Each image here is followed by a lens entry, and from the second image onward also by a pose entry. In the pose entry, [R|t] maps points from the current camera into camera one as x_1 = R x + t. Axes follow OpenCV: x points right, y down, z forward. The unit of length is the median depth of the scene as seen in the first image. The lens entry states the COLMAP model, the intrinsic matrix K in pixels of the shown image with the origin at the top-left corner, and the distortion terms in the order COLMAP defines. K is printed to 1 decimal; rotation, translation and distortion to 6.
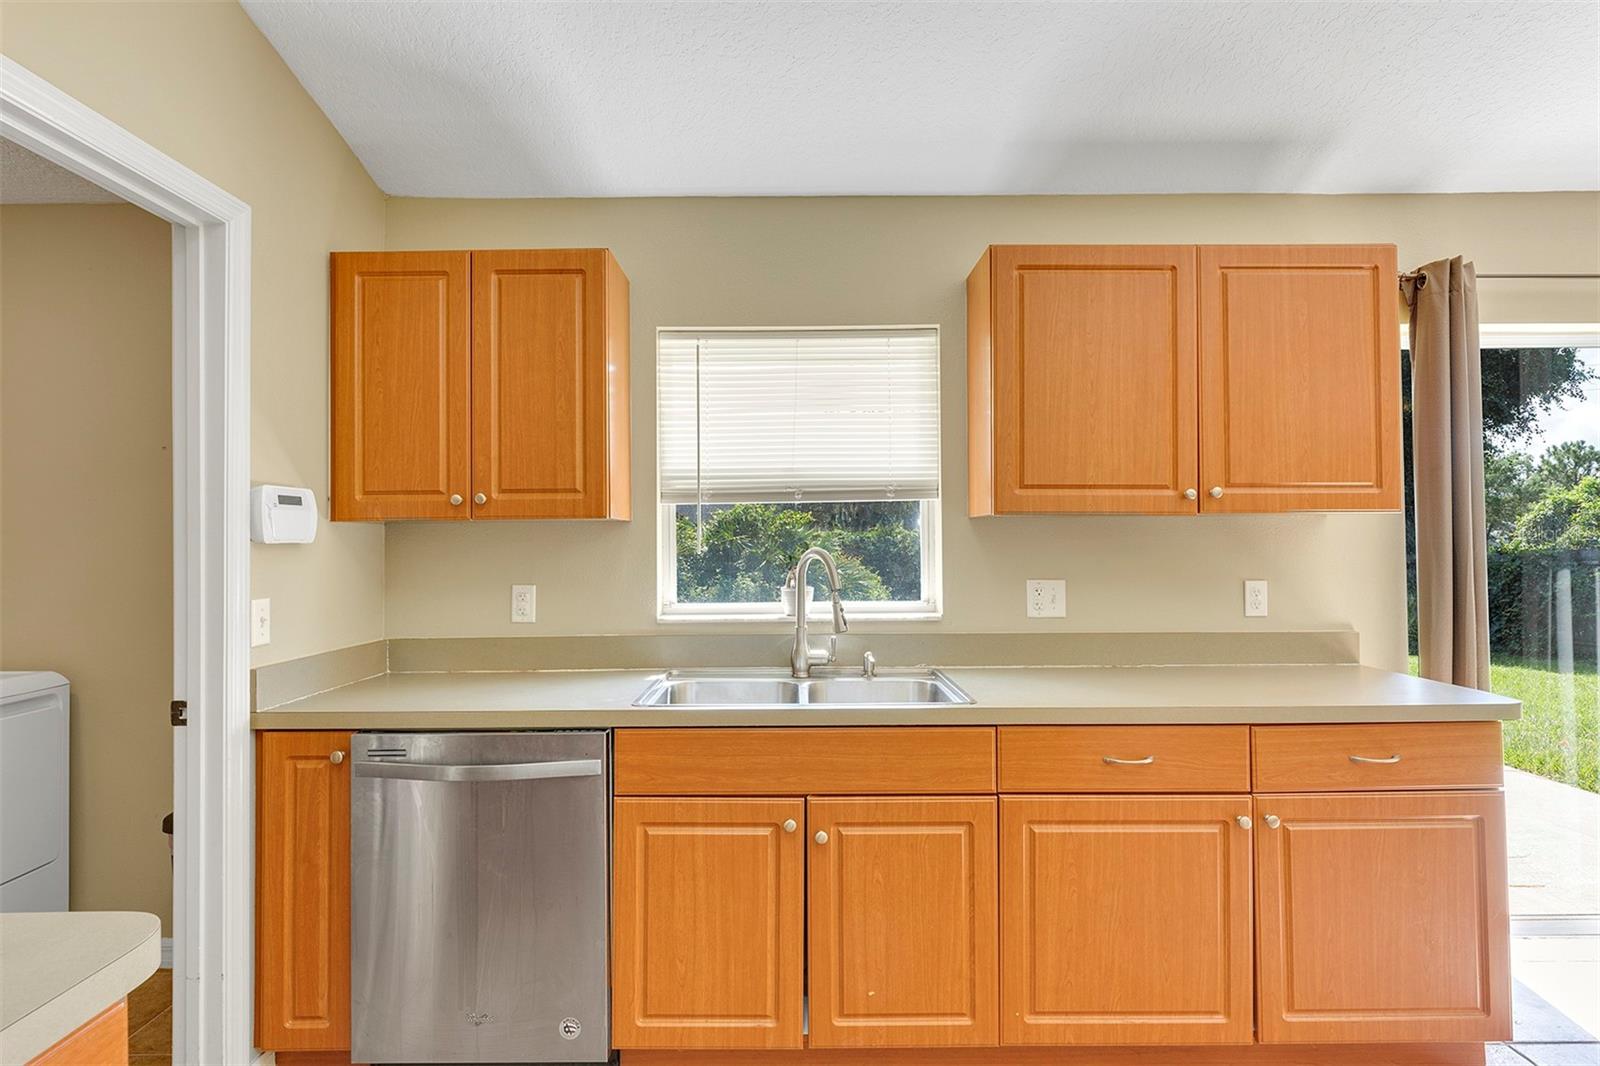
lens RADIAL K [[822.8, 0, 790.6], [0, 822.8, 528.8], [0, 0, 1]] dist [-0.003044, 0.003251]
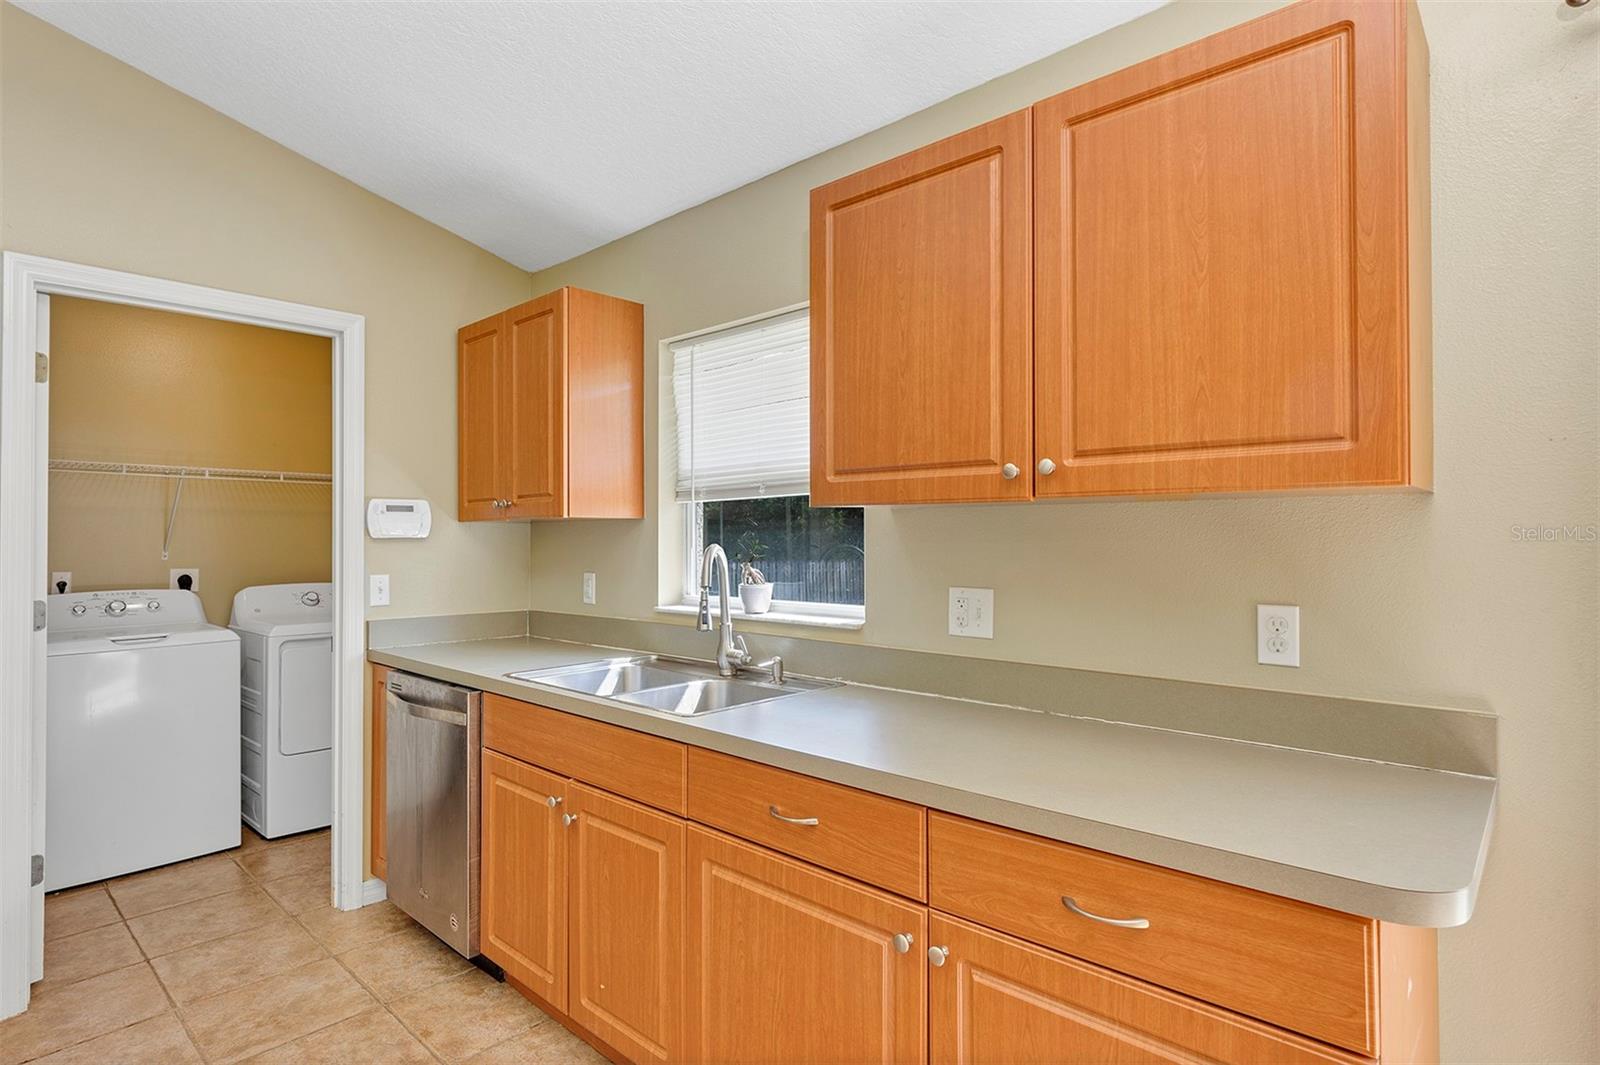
lens RADIAL K [[822.8, 0, 788.9], [0, 822.8, 528.2], [0, 0, 1]] dist [-0.003044, 0.003251]
pose [[0.730127, -0.004532, -0.683296, 0.844313], [0.009513, 0.999949, 0.003533, 0.001719], [0.683245, -0.009080, 0.730133, 0.376194]]
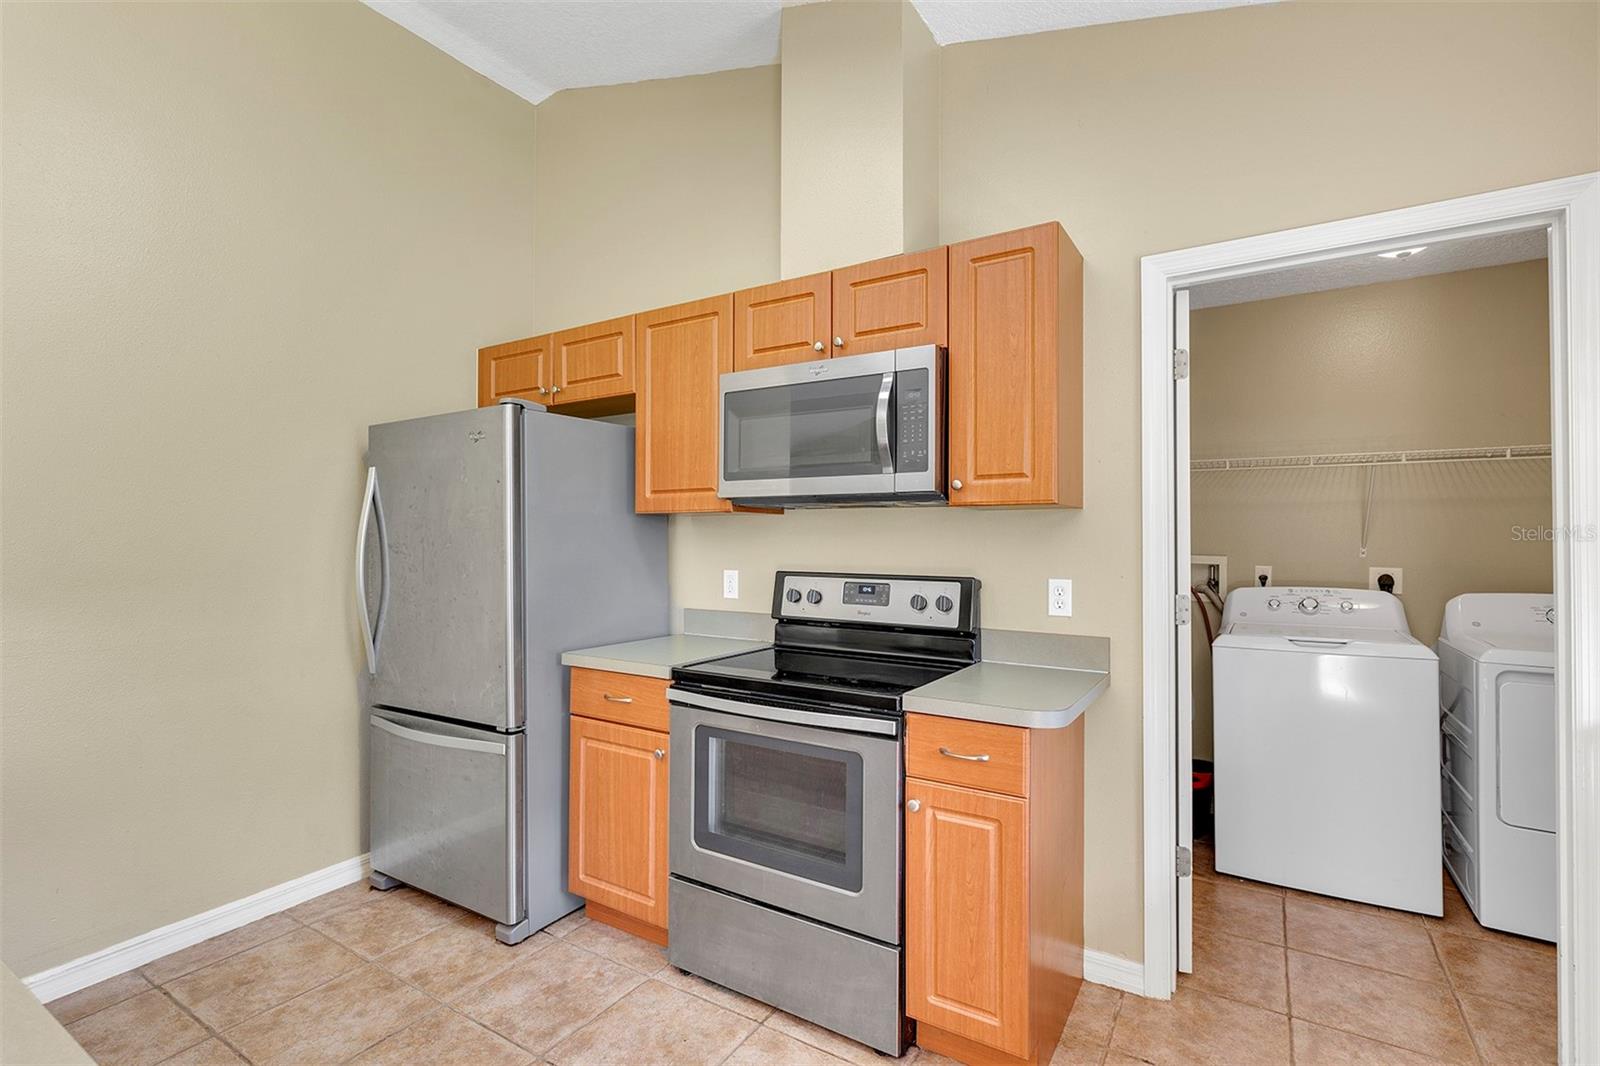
lens RADIAL K [[733.2, 0, 805.2], [0, 733.2, 530.3], [0, 0, 1]] dist [-0.000175, 0.000676]
pose [[-0.532621, -0.001268, -0.846353, 0.467714], [0.017356, 0.999772, -0.012421, 0.008835], [0.846176, -0.021305, -0.532478, 0.590398]]
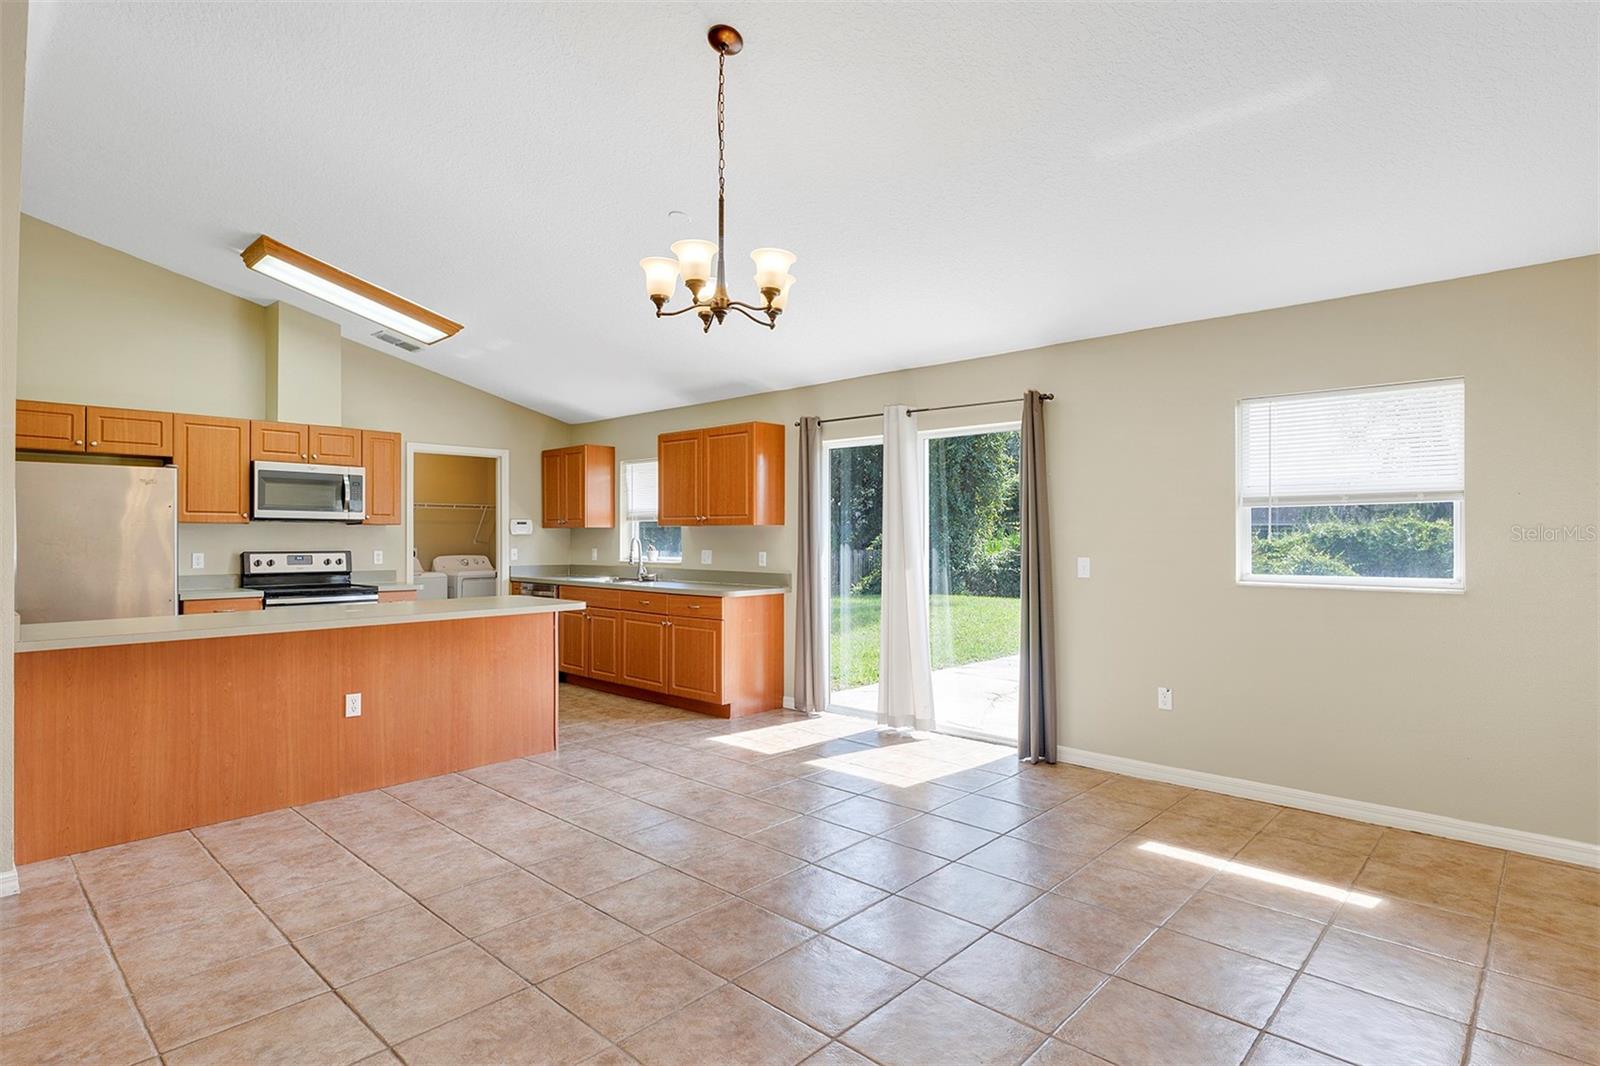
lens RADIAL K [[822.8, 0, 795.6], [0, 822.8, 537.4], [0, 0, 1]] dist [-0.003044, 0.003251]
pose [[0.731939, 0.006969, -0.681335, 2.738018], [0.006589, 0.999829, 0.017306, -0.024847], [0.681339, -0.017156, 0.731767, -0.869766]]
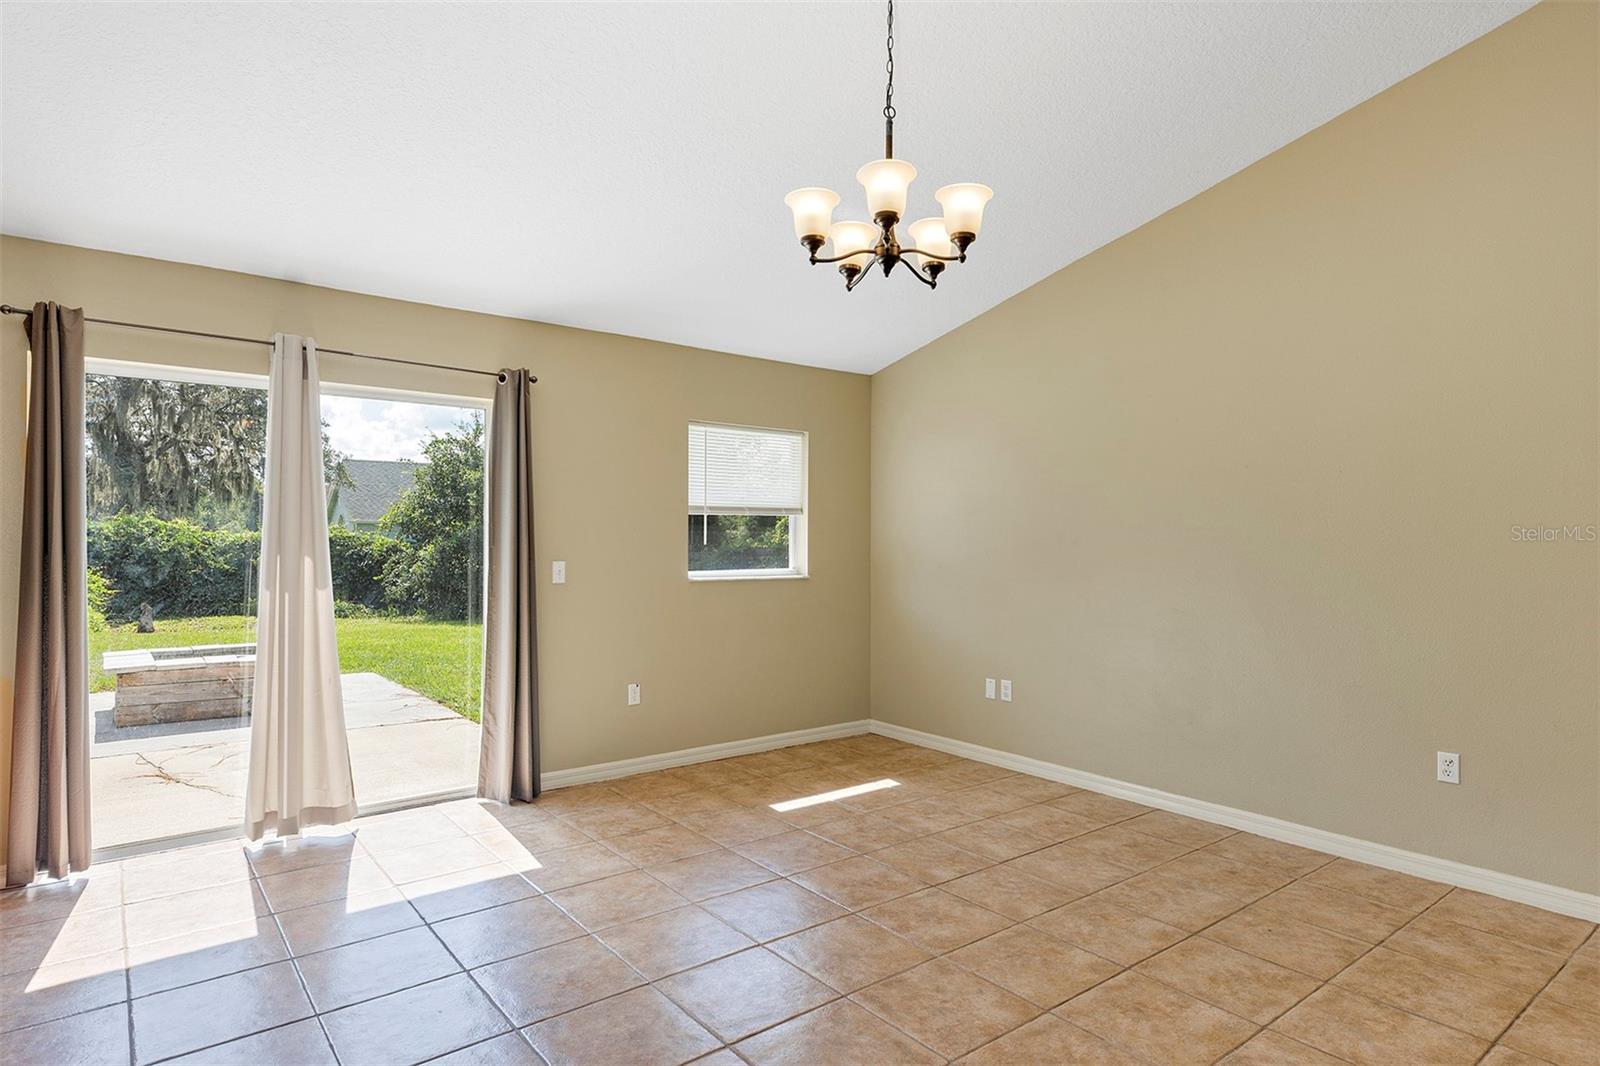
lens RADIAL K [[882.8, 0, 794.7], [0, 882.8, 541.9], [0, 0, 1]] dist [0.002265, 0.000105]
pose [[0.785430, 0.007205, 0.618909, 0.979952], [-0.019071, 0.999739, 0.012564, -0.014538], [-0.618657, -0.021672, 0.785362, -0.803146]]
